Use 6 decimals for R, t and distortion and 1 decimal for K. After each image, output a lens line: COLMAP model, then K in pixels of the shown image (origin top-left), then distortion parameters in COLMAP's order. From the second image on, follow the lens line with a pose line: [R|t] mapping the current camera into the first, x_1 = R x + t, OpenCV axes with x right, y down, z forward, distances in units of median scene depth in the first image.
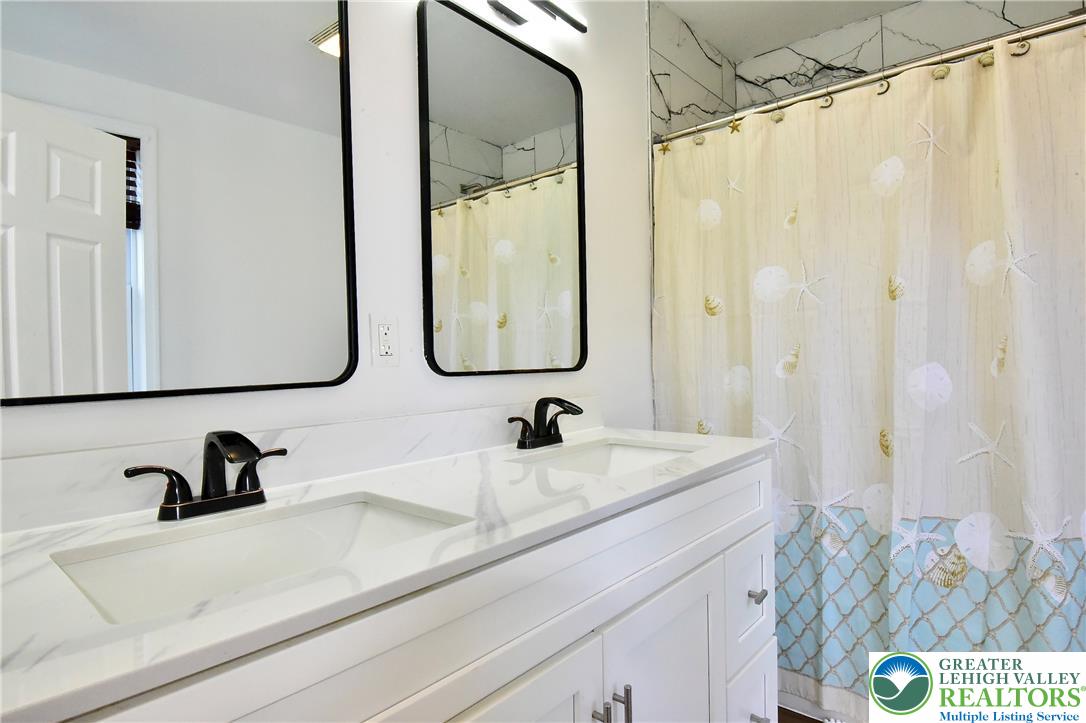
lens RADIAL K [[576.3, 0, 543.0], [0, 576.3, 361.5], [0, 0, 1]] dist [-0.003390, -0.020646]
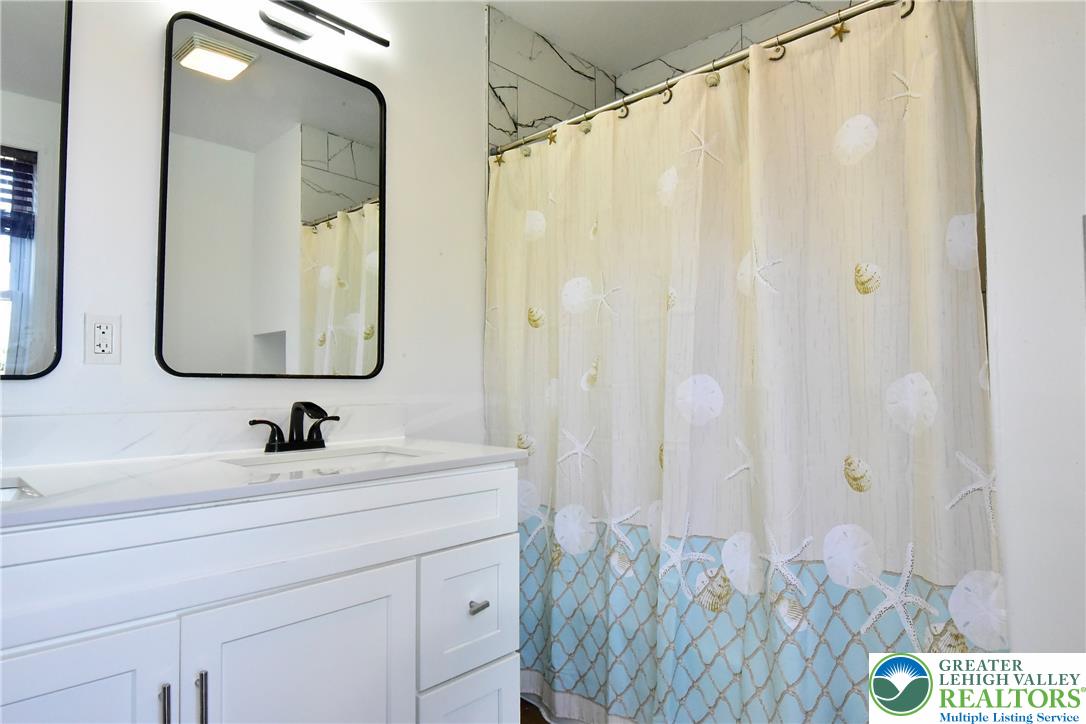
lens RADIAL K [[605.2, 0, 543.0], [0, 605.2, 362.0], [0, 0, 1]] dist [0.002987, -0.024671]
pose [[0.998968, 0.017046, -0.042090, 0.412944], [-0.018847, 0.998907, -0.042765, 0.026654], [0.041315, 0.043514, 0.998198, -0.032402]]
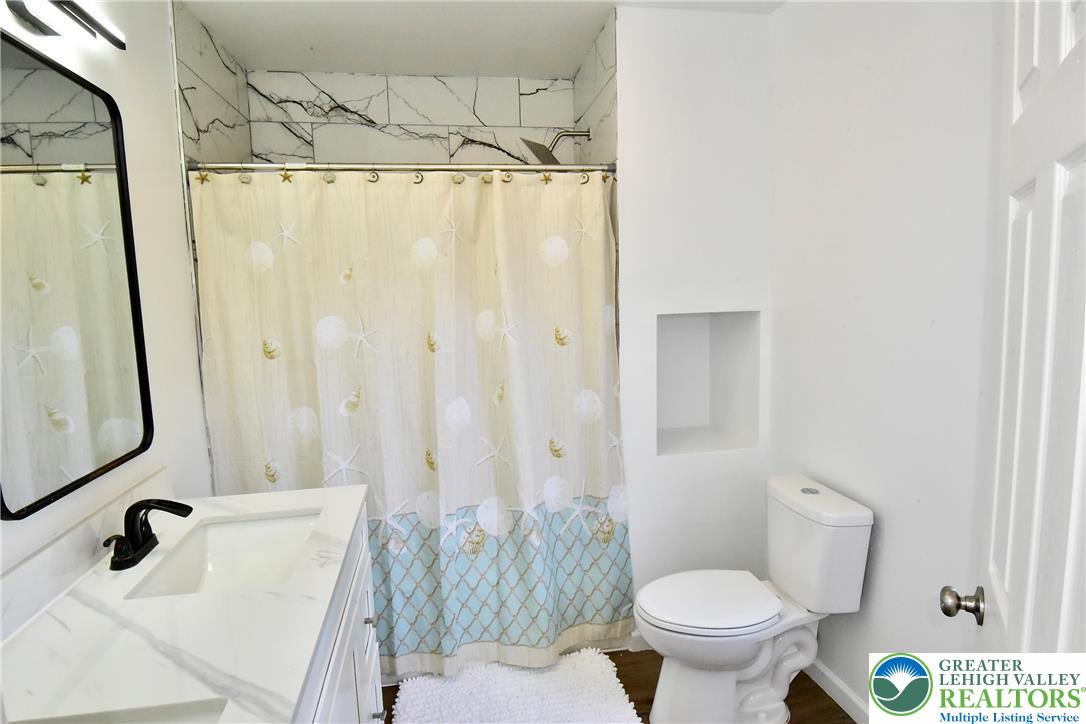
lens RADIAL K [[592.6, 0, 543.0], [0, 592.6, 362.0], [0, 0, 1]] dist [0.003365, -0.019547]
pose [[0.626328, -0.092063, 0.774104, -0.250999], [0.021918, 0.994689, 0.100563, -0.198544], [-0.779251, -0.046019, 0.625020, -0.027828]]
